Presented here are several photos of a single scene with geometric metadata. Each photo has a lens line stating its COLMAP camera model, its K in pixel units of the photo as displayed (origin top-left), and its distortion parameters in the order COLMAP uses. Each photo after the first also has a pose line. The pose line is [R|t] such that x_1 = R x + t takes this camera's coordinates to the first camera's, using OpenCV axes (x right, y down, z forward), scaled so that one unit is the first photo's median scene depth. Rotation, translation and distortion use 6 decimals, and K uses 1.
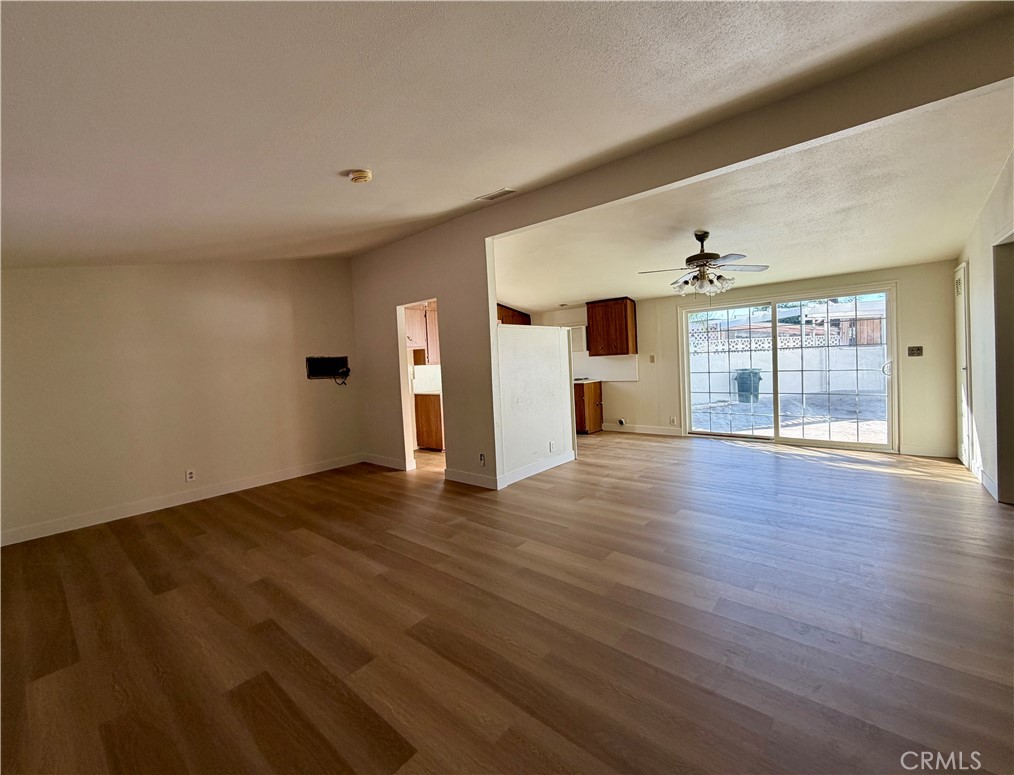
lens RADIAL K [[421.3, 0, 478.4], [0, 421.3, 383.3], [0, 0, 1]] dist [0.000160, 0.000002]
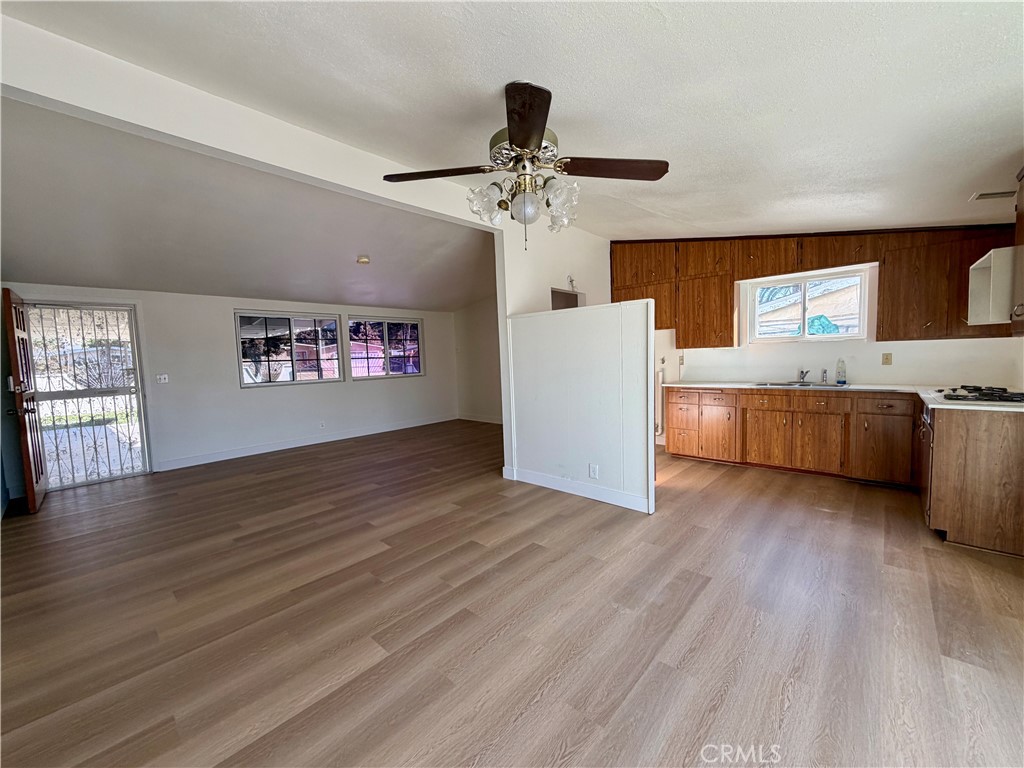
lens RADIAL K [[409.5, 0, 509.4], [0, 409.5, 385.9], [0, 0, 1]] dist [0.000335, 0.000551]
pose [[0.005711, 0.127960, -0.991763, 0.645759], [-0.013822, 0.991694, 0.127871, -0.064859], [0.999888, 0.012978, 0.007432, 0.632120]]
